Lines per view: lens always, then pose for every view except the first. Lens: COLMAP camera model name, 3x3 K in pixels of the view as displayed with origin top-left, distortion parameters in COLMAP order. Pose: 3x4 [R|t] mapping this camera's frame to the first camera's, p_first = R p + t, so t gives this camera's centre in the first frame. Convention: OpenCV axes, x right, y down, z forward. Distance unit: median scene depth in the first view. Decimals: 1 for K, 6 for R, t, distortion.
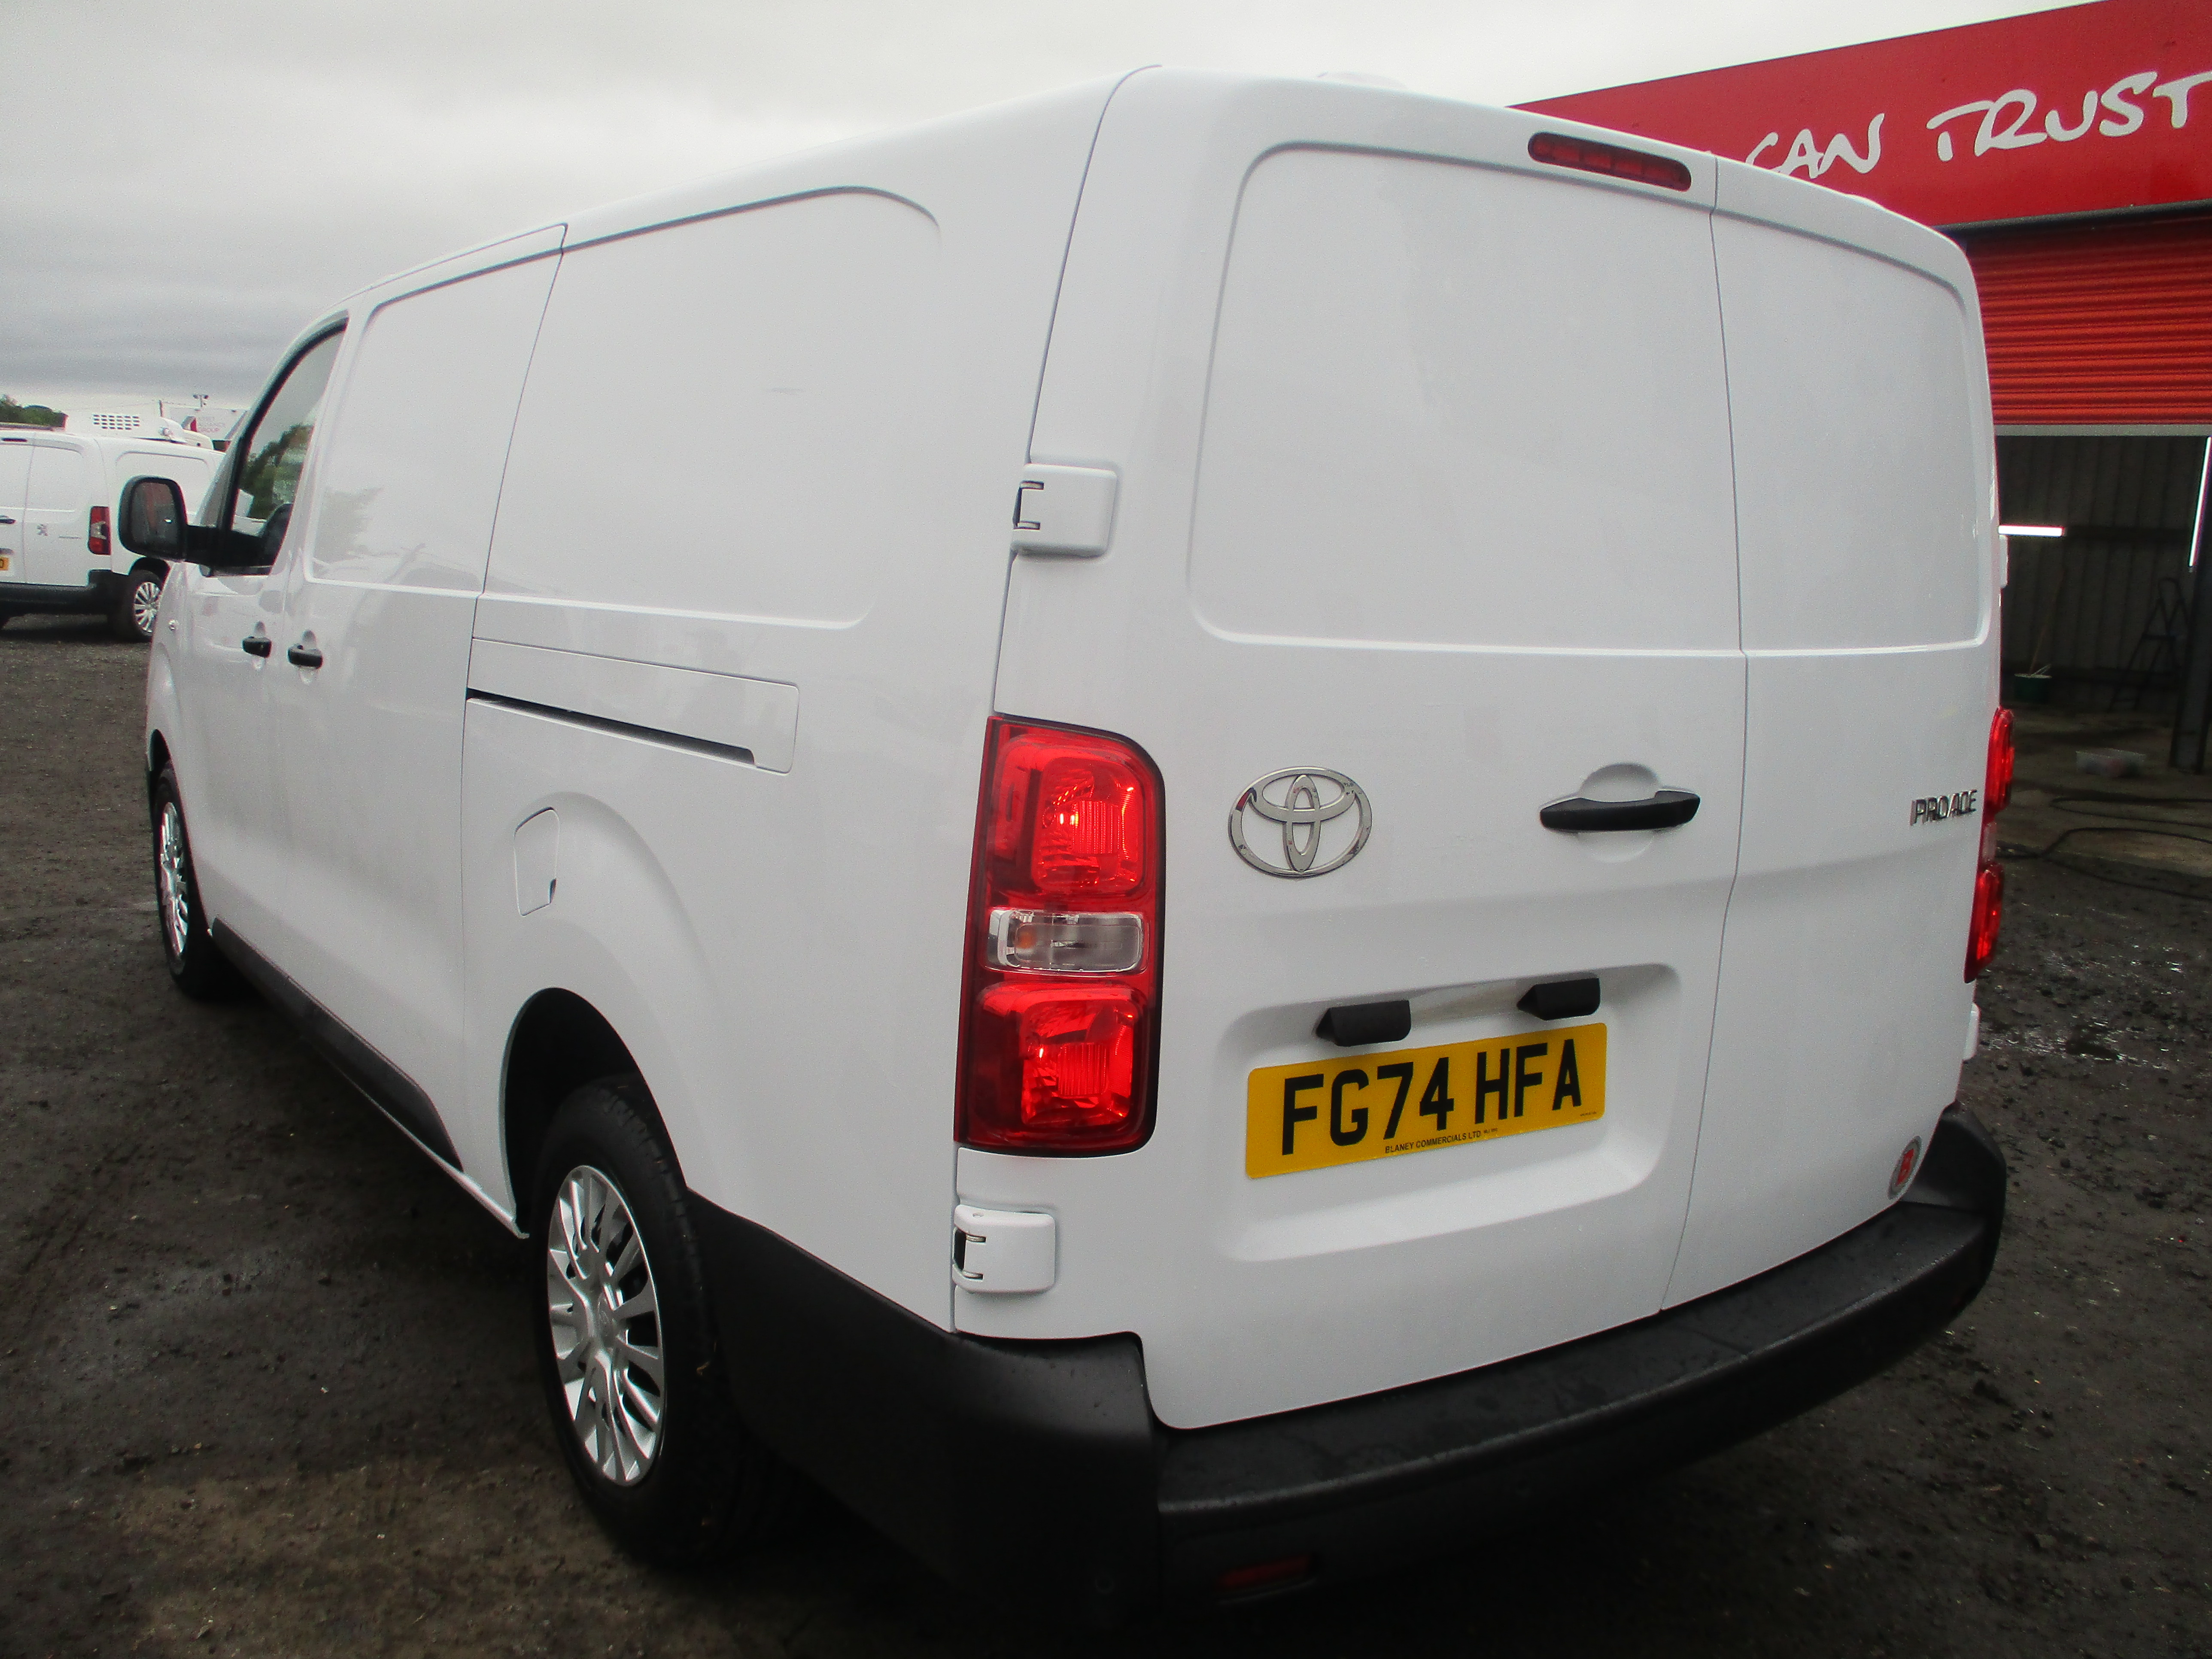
lens RADIAL K [[1868.5, 0, 1102.6], [0, 1868.5, 833.8], [0, 0, 1]] dist [-0.021274, 0.001791]
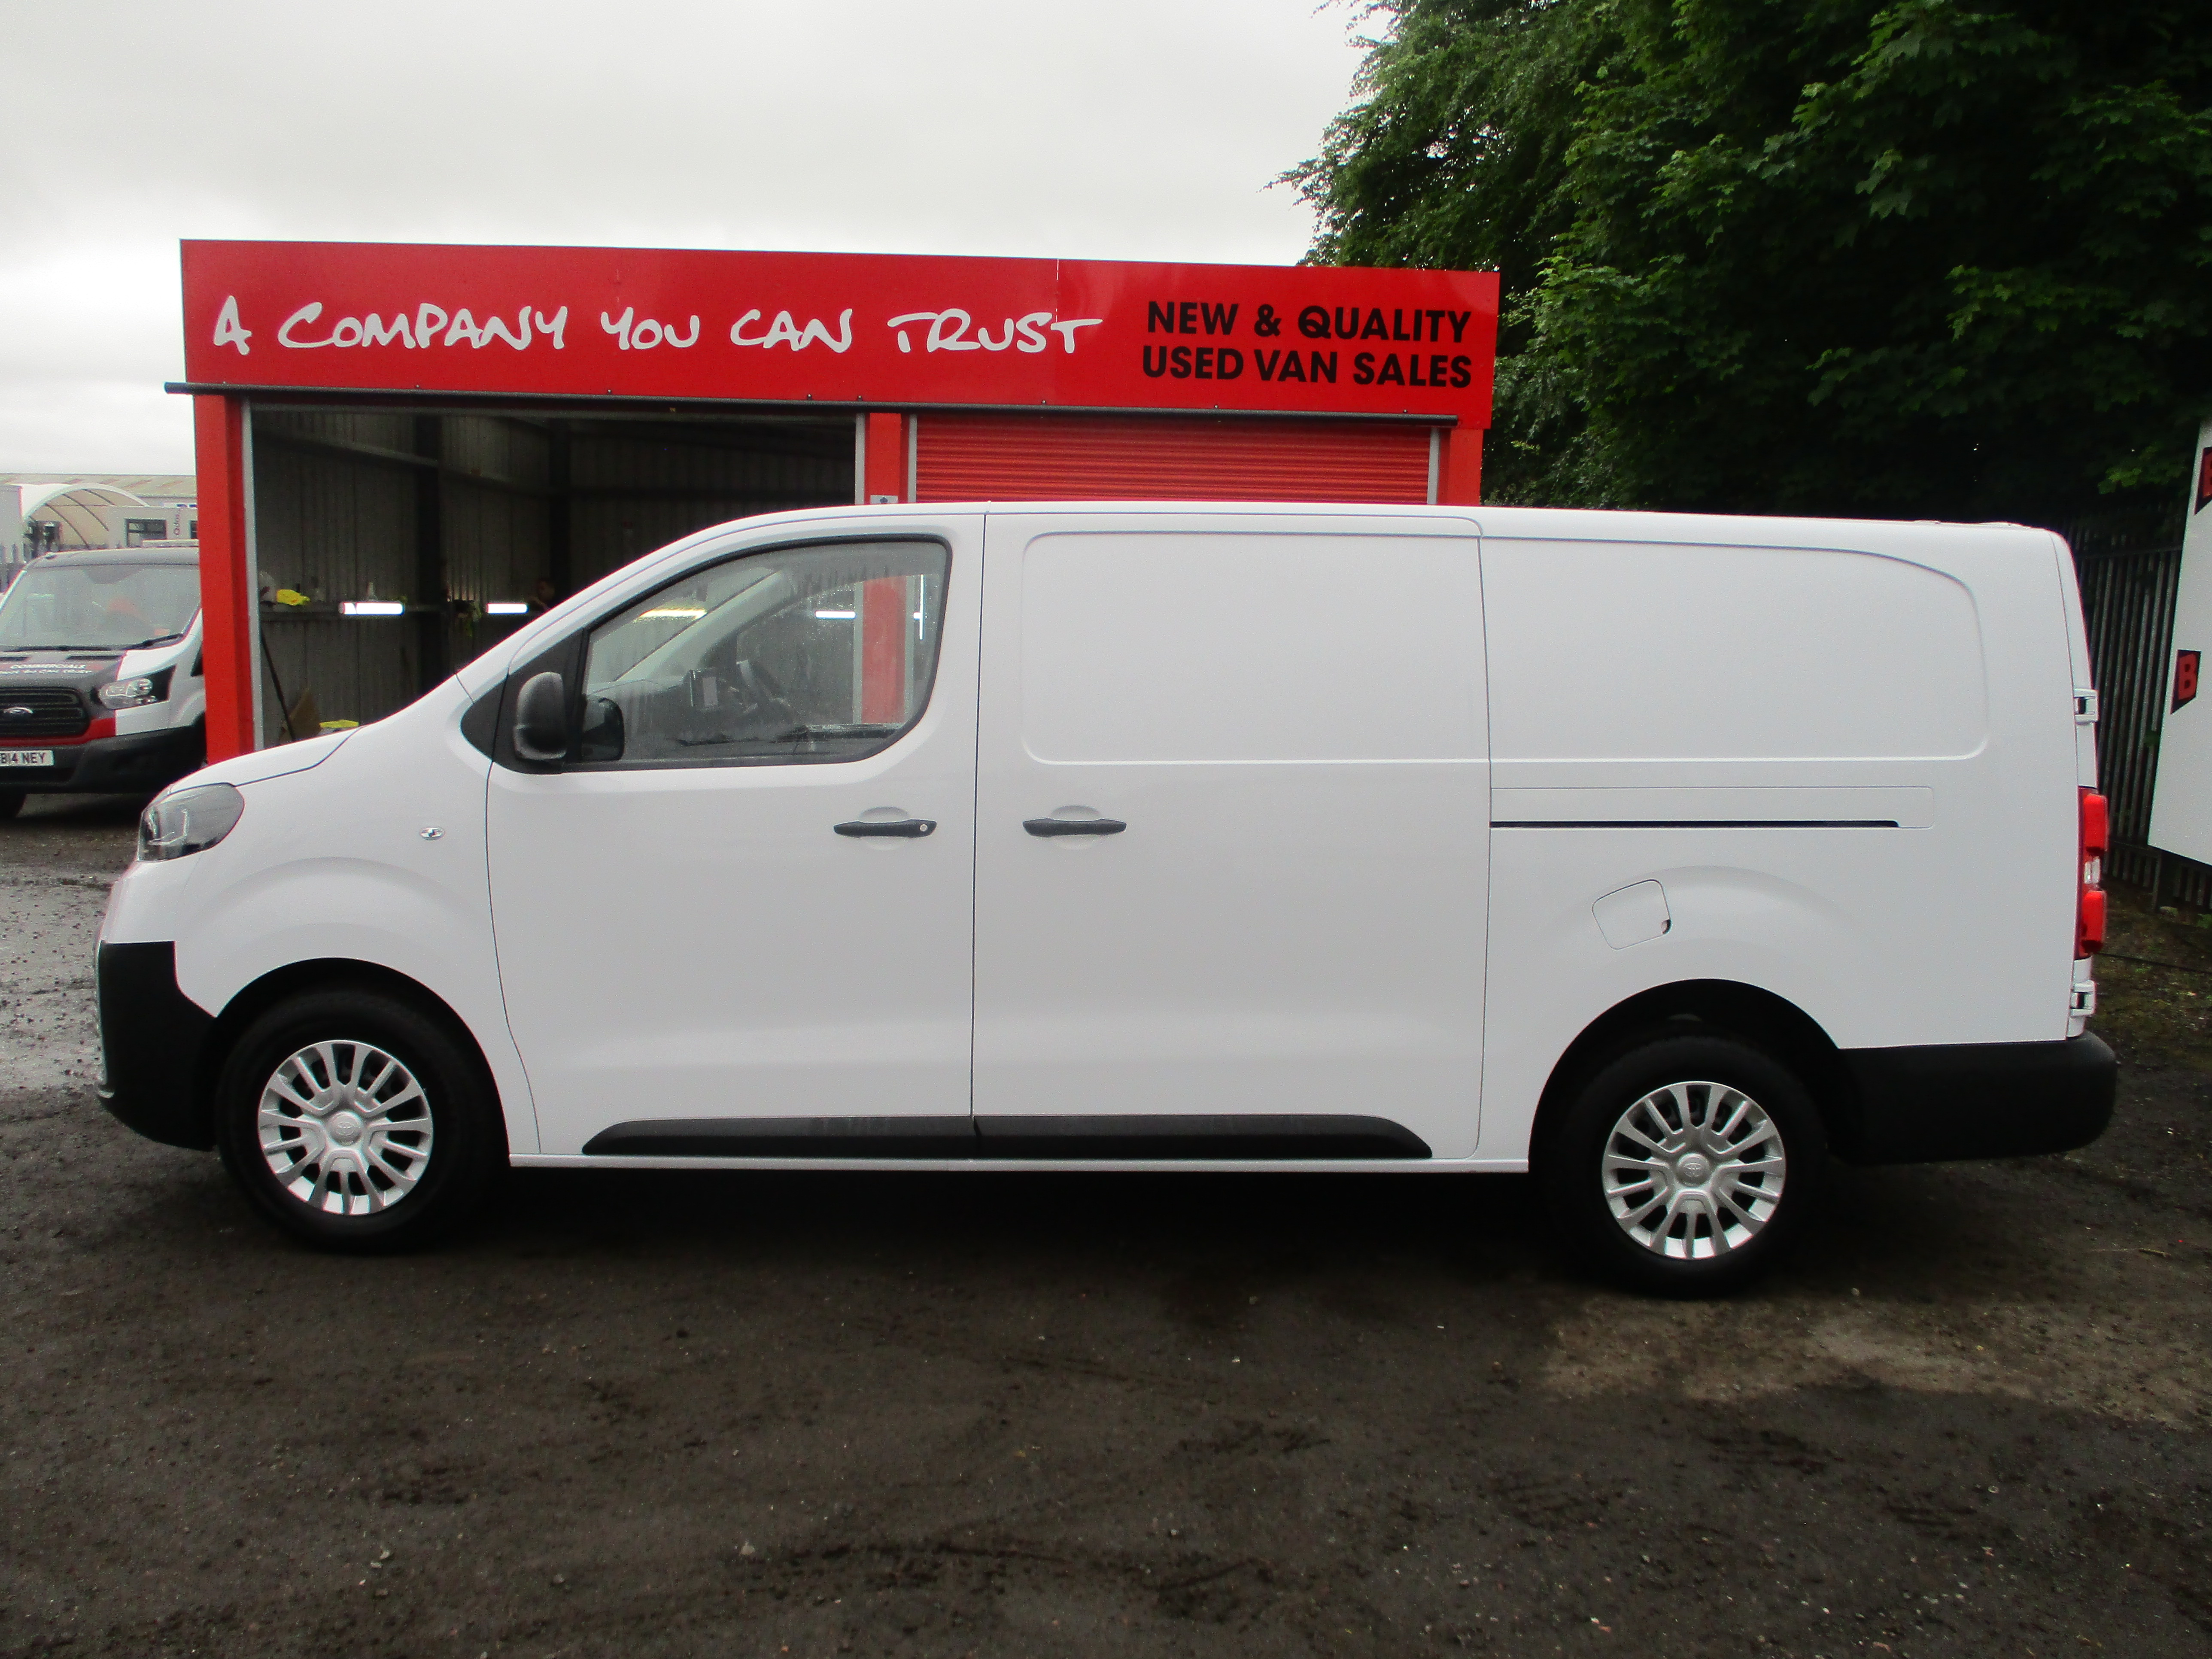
lens RADIAL K [[1868.5, 0, 1098.9], [0, 1868.5, 828.0], [0, 0, 1]] dist [-0.021274, 0.001791]
pose [[0.581888, -0.118832, 0.804540, -0.634983], [0.139914, 0.989145, 0.044905, -0.067853], [-0.801143, 0.086437, 0.592198, 0.126688]]
